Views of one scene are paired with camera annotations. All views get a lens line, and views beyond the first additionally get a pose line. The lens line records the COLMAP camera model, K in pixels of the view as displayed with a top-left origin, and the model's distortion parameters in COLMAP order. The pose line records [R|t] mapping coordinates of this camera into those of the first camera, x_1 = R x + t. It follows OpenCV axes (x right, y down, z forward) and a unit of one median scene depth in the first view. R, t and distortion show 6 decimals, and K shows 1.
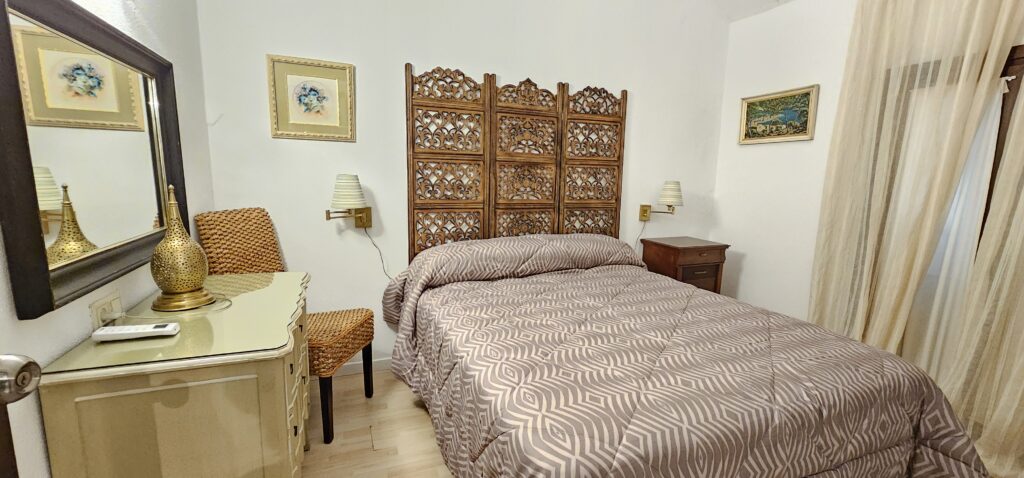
lens RADIAL K [[421.6, 0, 512.0], [0, 421.6, 239.0], [0, 0, 1]] dist [0.002247, -0.000794]
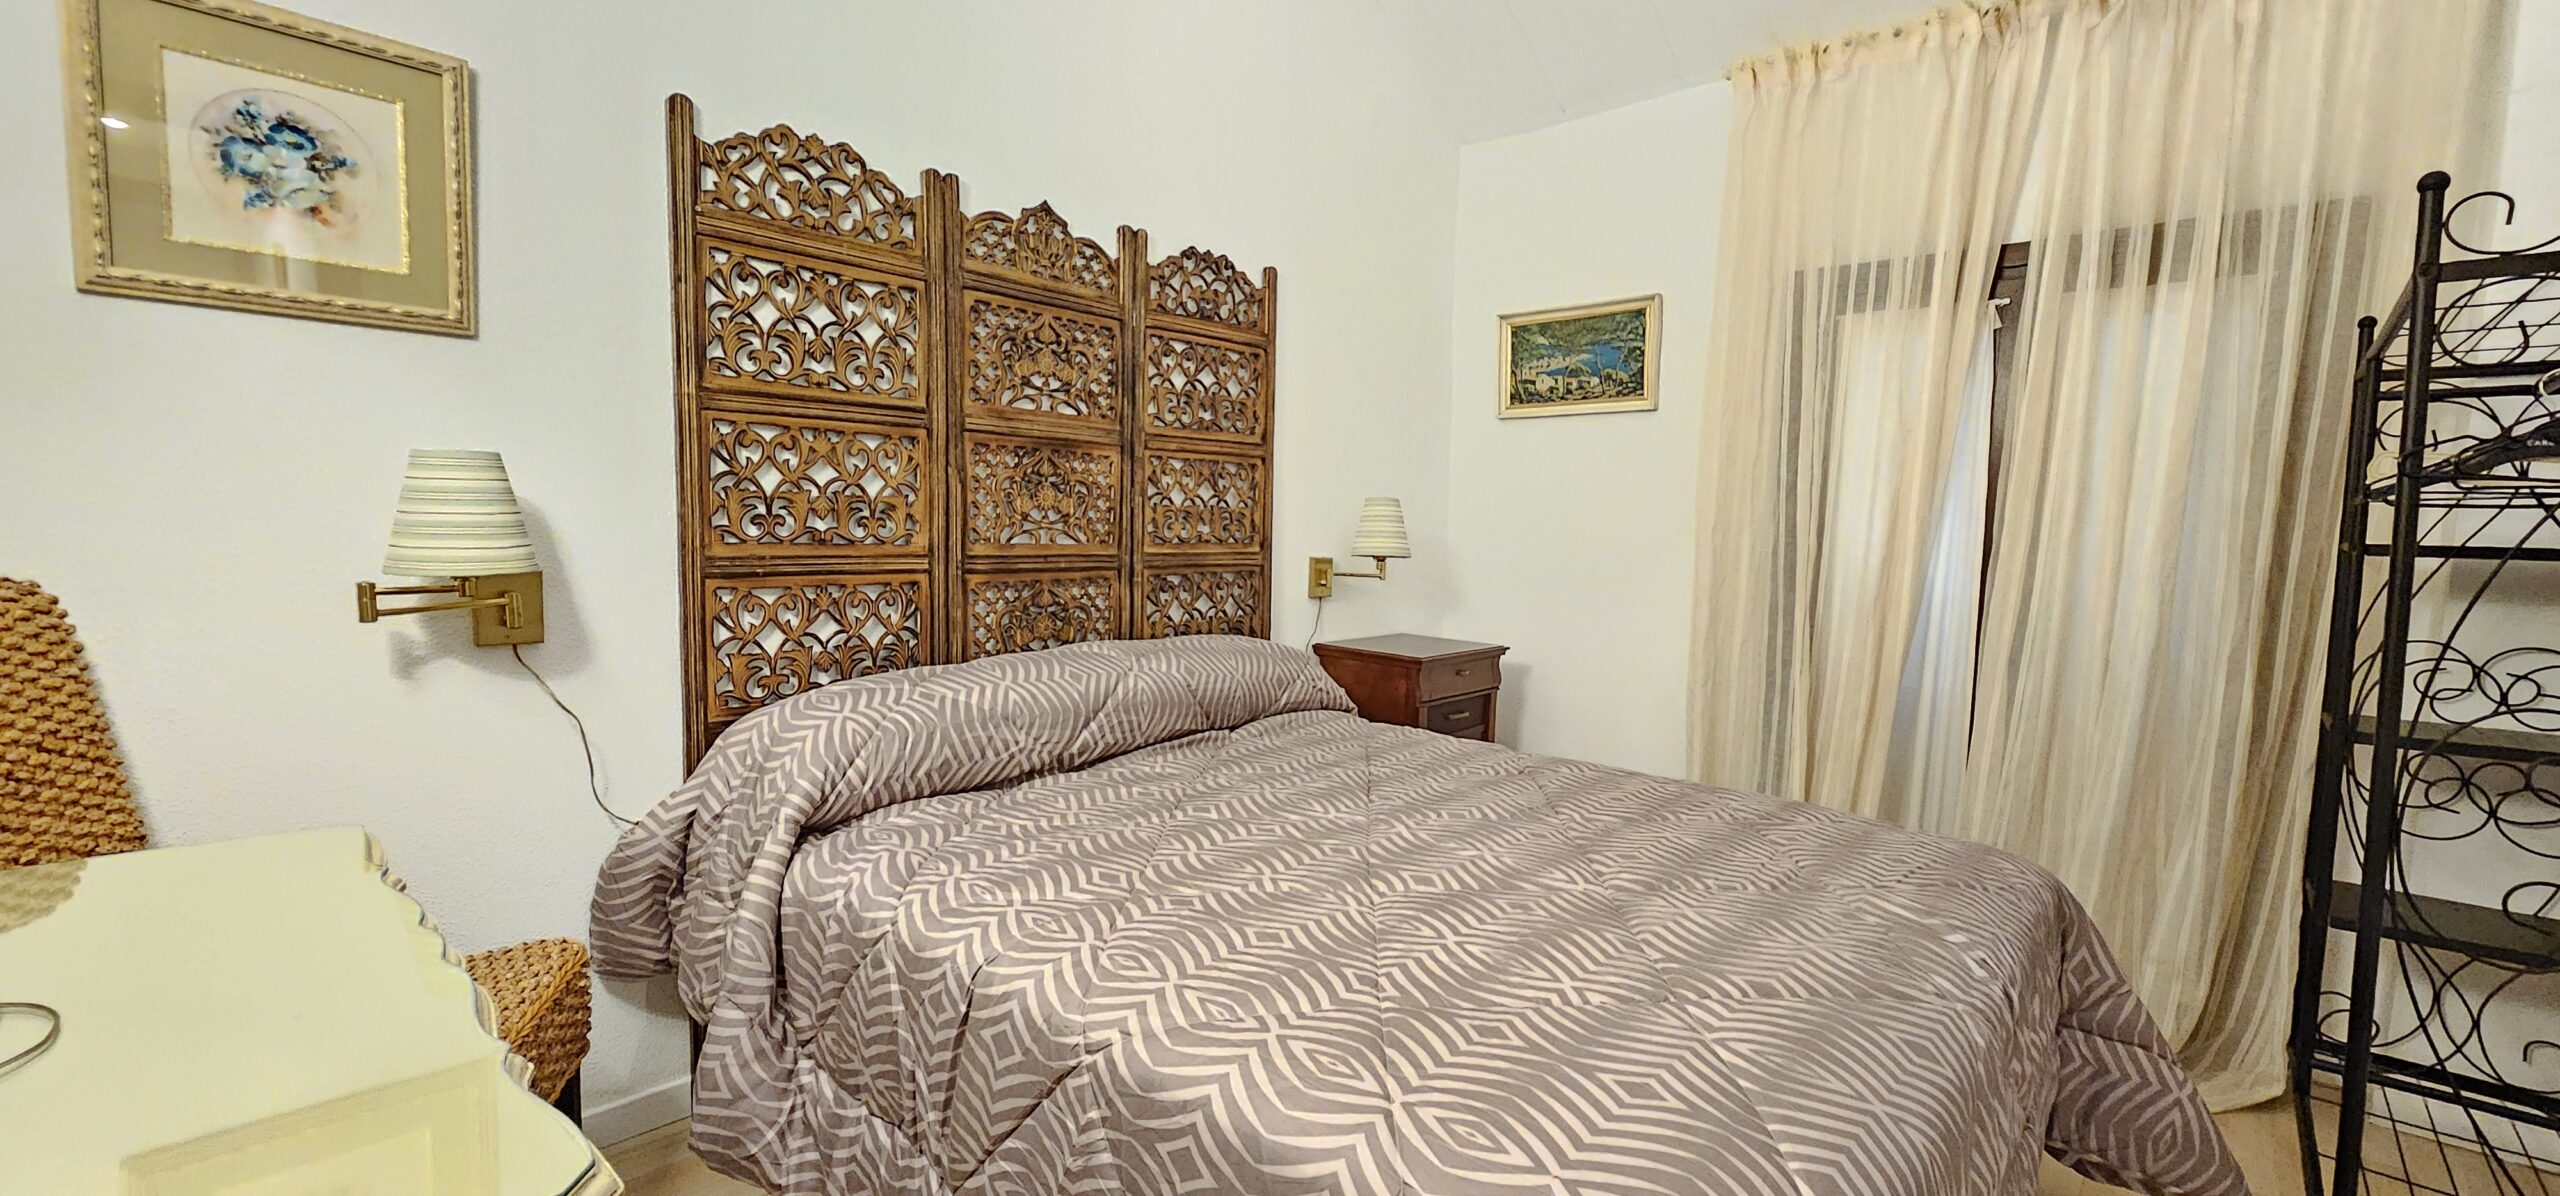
lens RADIAL K [[1054.1, 0, 1280.0], [0, 1054.1, 598.0], [0, 0, 1]] dist [0.002247, -0.000794]
pose [[0.903569, -0.032197, 0.427232, -0.181500], [0.060034, 0.996849, -0.051843, 0.007619], [-0.424216, 0.072493, 0.902655, 0.150381]]
